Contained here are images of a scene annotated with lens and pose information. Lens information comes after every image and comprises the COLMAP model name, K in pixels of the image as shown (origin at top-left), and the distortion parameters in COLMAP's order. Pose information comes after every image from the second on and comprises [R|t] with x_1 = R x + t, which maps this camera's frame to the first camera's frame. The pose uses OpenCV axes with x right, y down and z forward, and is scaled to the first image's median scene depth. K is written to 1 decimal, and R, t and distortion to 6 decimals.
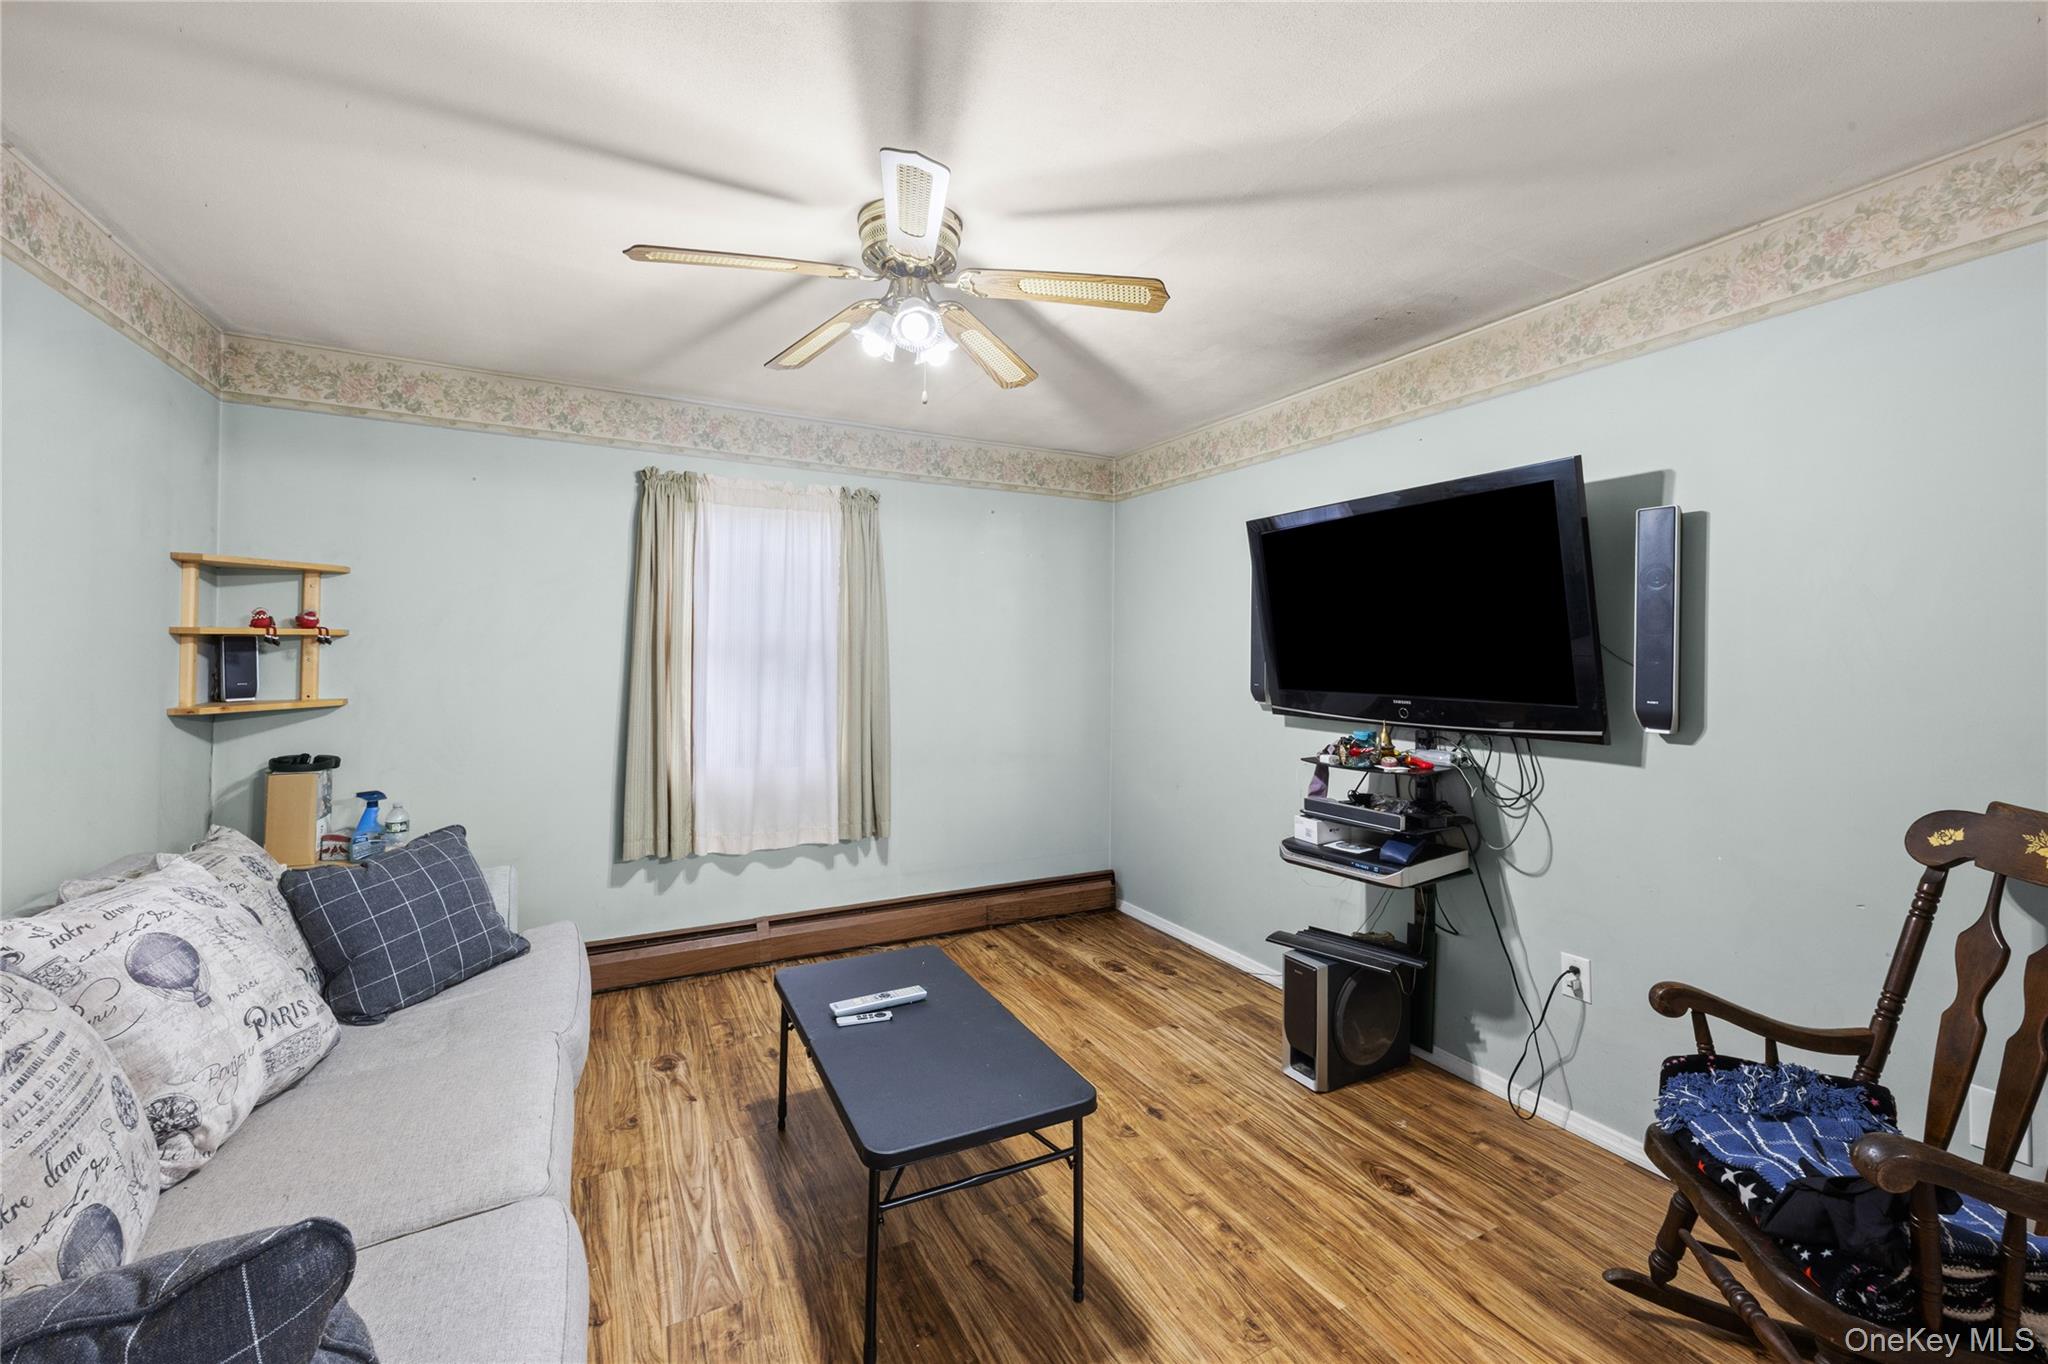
lens RADIAL K [[833.9, 0, 1033.7], [0, 833.9, 646.6], [0, 0, 1]] dist [0.009043, -0.001322]
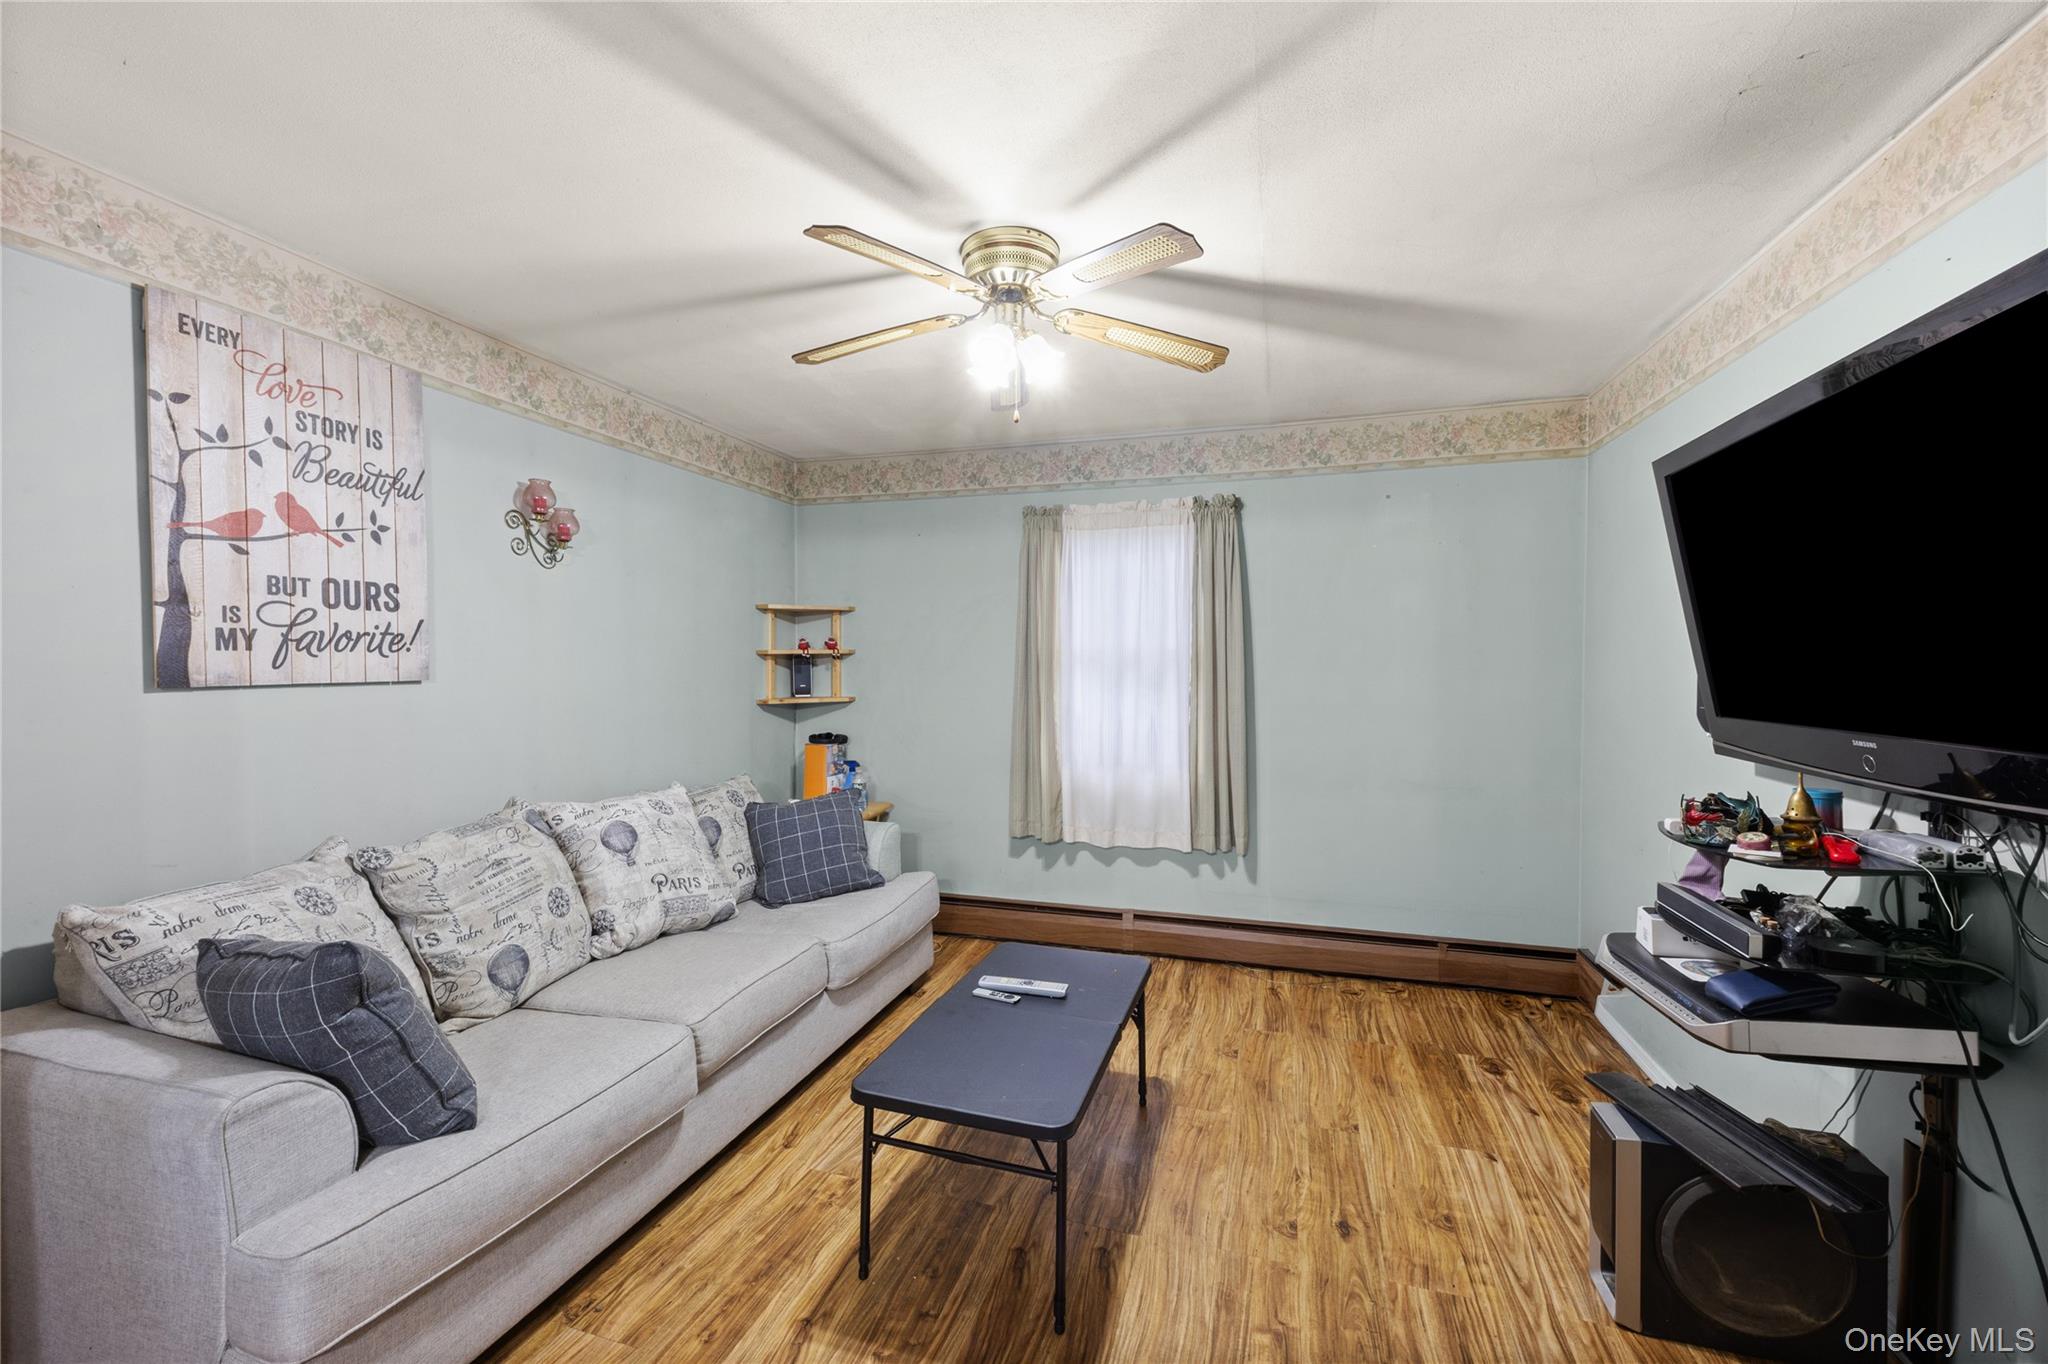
lens RADIAL K [[833.9, 0, 1016.5], [0, 833.9, 681.3], [0, 0, 1]] dist [0.009043, -0.001322]
pose [[0.700415, 0.008522, -0.713685, 0.450590], [0.010161, 0.999708, 0.021909, 0.006206], [0.713664, -0.022597, 0.700124, 0.197113]]
